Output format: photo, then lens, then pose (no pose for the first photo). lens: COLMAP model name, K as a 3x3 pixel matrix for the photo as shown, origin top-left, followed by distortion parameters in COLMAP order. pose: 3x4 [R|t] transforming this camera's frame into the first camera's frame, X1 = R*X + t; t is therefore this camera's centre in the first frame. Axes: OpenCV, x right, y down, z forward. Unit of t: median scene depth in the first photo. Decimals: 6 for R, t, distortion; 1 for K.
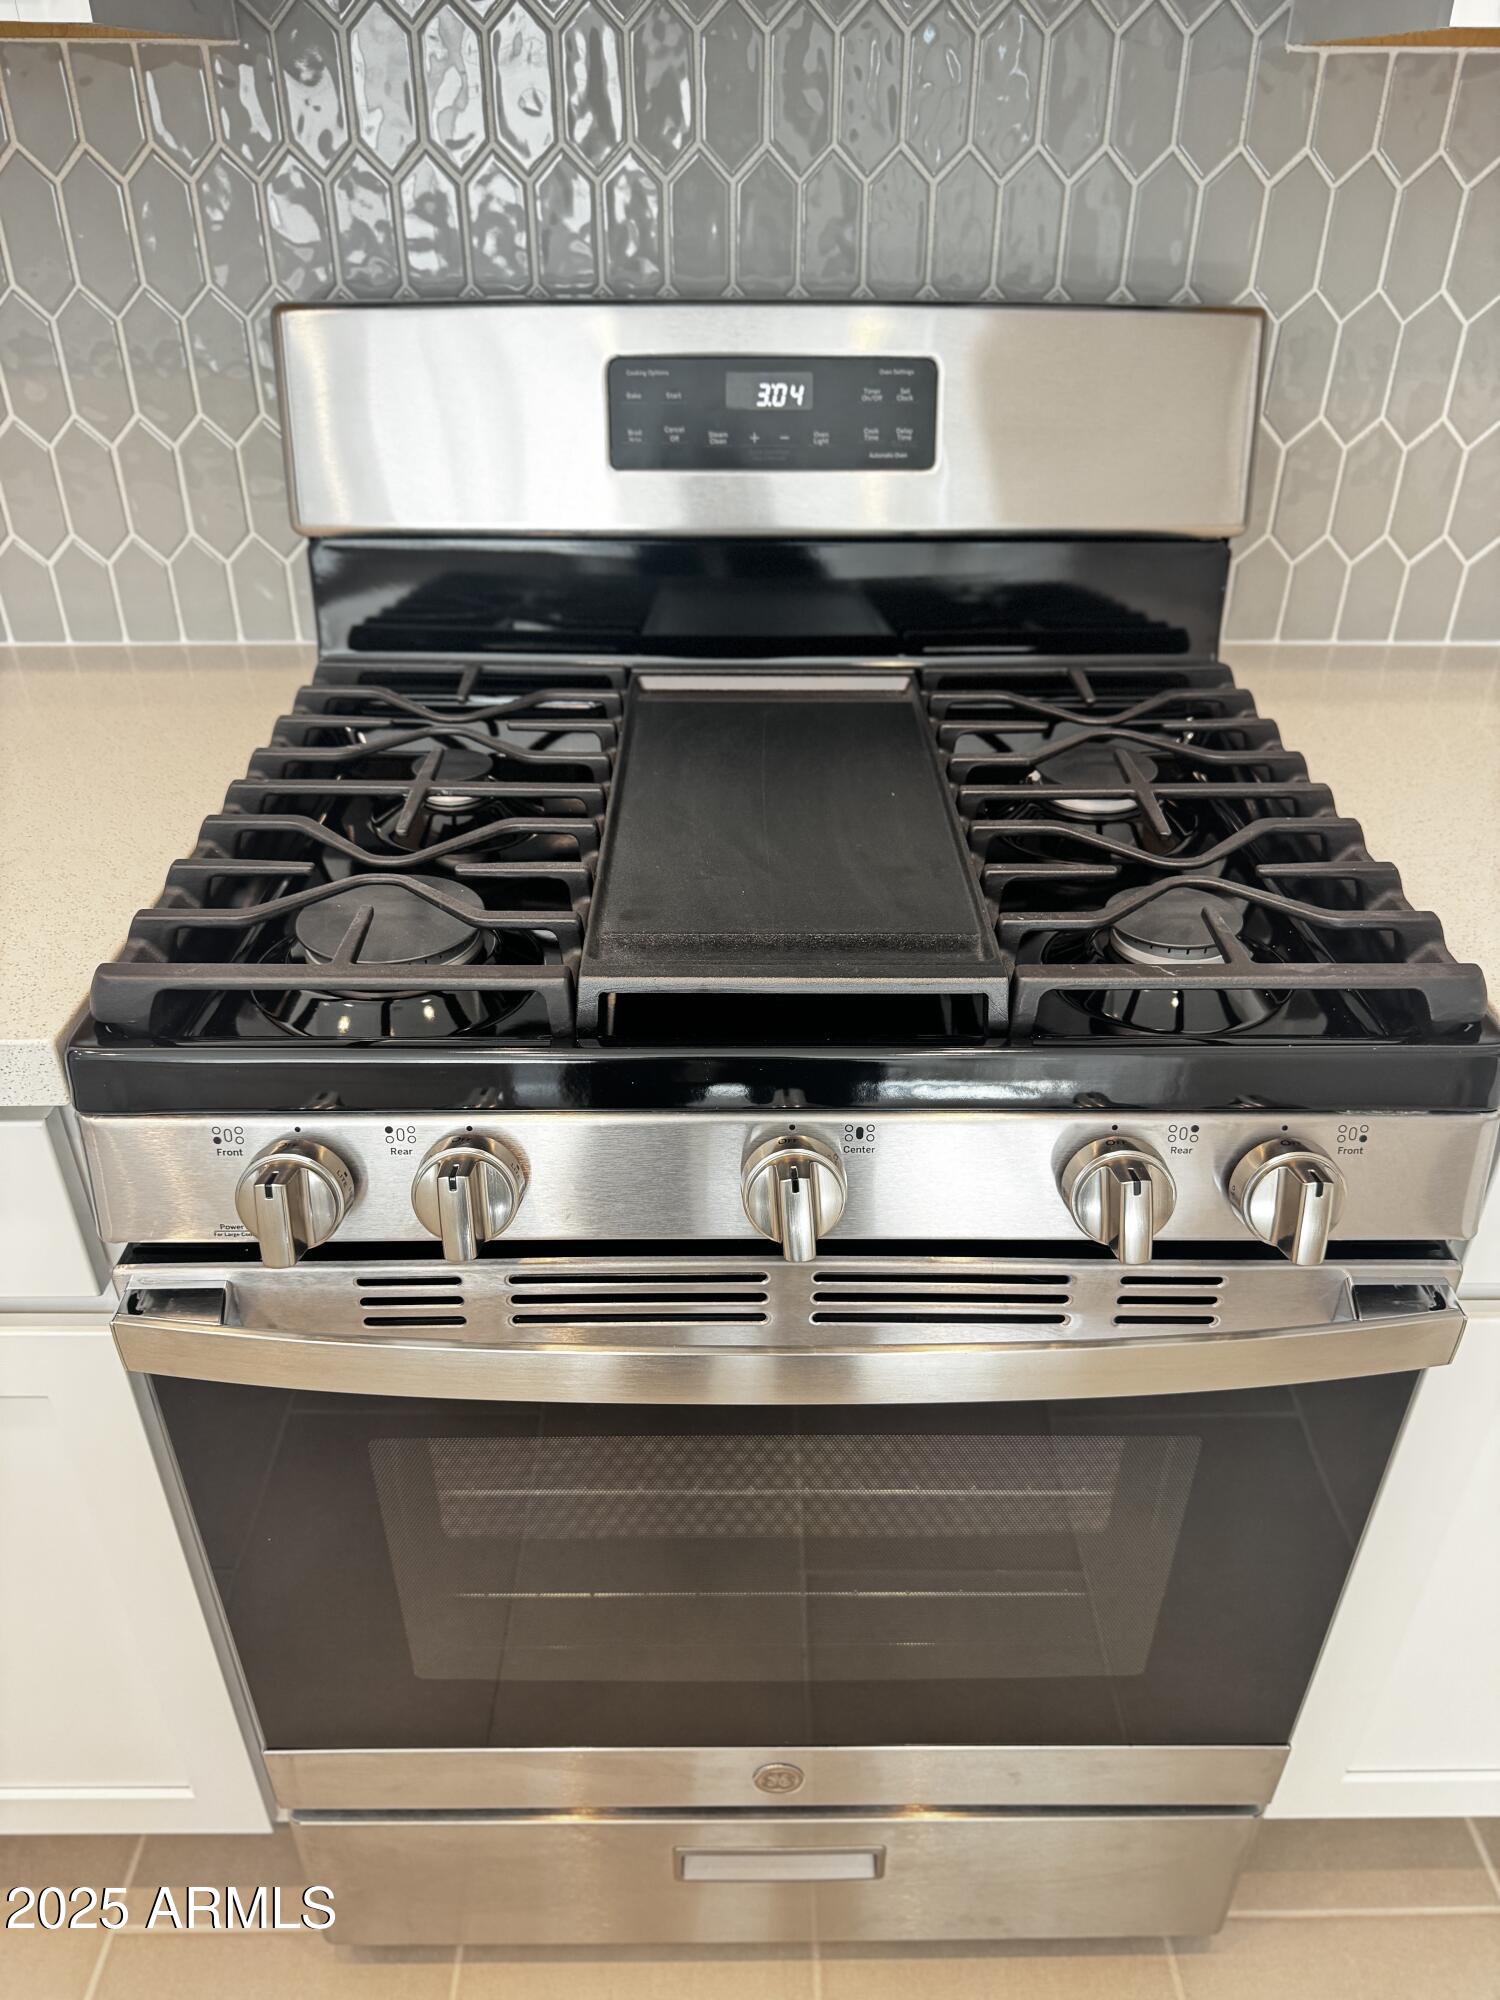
lens RADIAL K [[1396.6, 0, 746.5], [0, 1396.6, 1009.7], [0, 0, 1]] dist [0.081006, -0.110341]
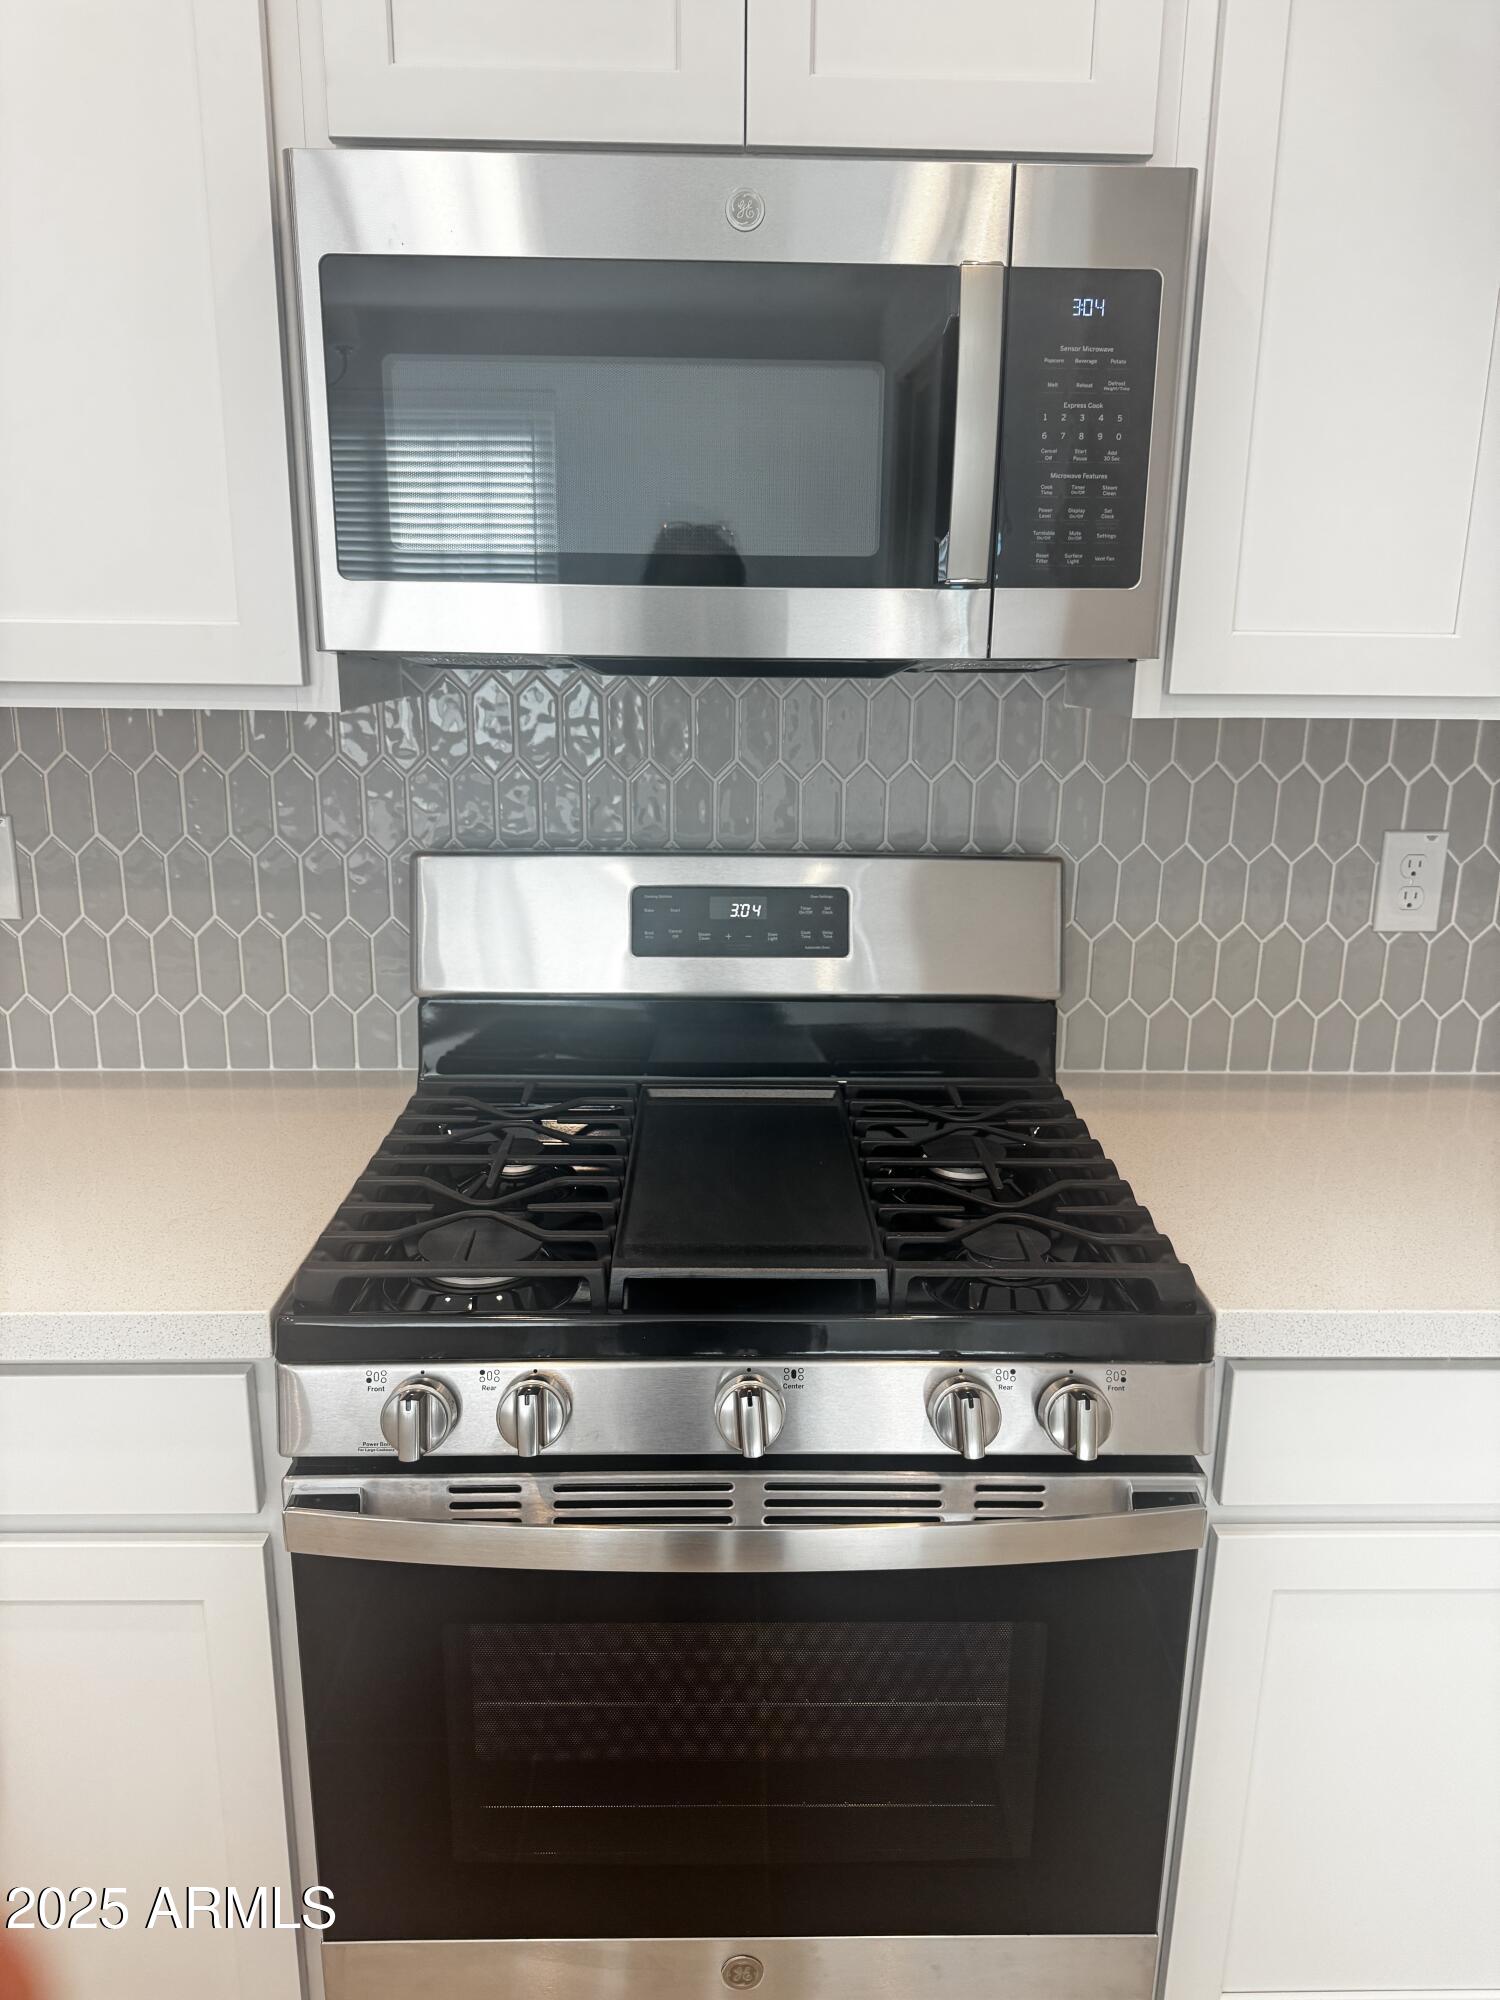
lens RADIAL K [[1396.6, 0, 777.0], [0, 1396.6, 980.8], [0, 0, 1]] dist [0.081006, -0.110341]
pose [[0.999354, 0.004541, 0.035645, 0.004991], [0.007149, 0.947029, -0.321069, 0.127623], [-0.035214, 0.321117, 0.946385, -0.424957]]
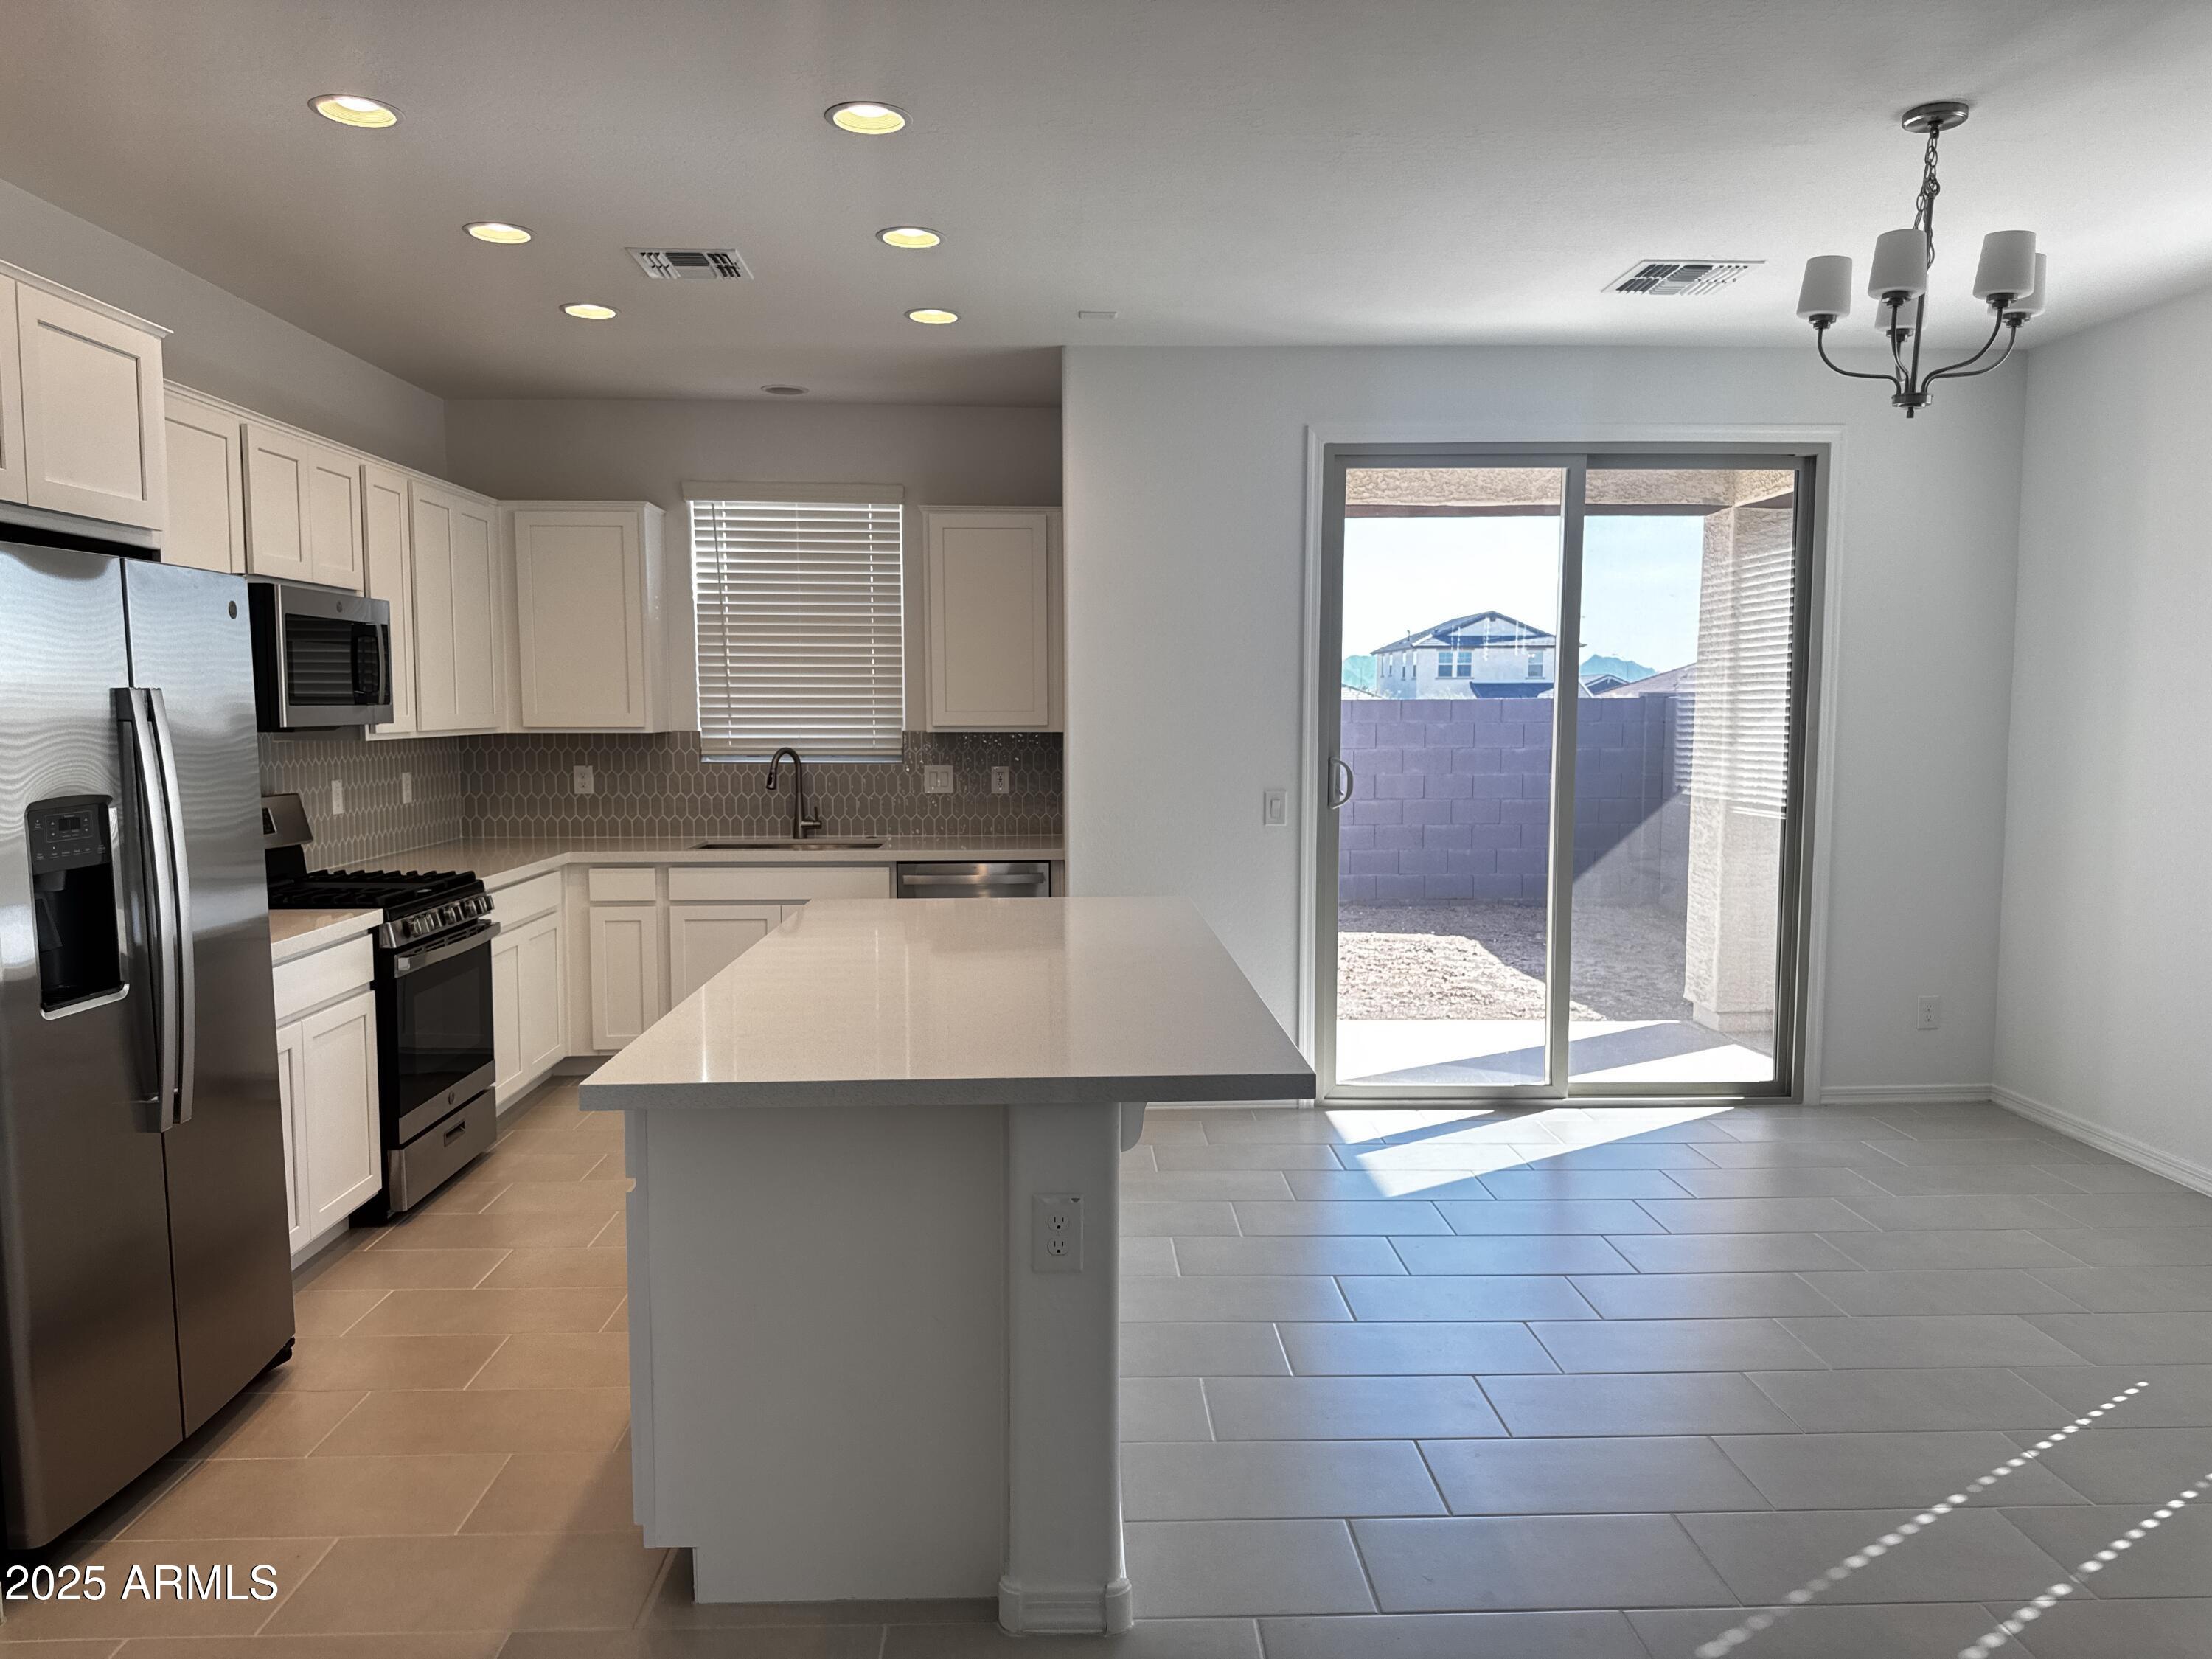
lens RADIAL K [[1544.7, 0, 1112.0], [0, 1544.7, 849.1], [0, 0, 1]] dist [0.081006, -0.110341]
pose [[-0.040056, -0.091483, 0.995001, -4.878652], [0.530574, 0.841865, 0.098763, 0.534122], [-0.846692, 0.531878, 0.014817, -1.178160]]
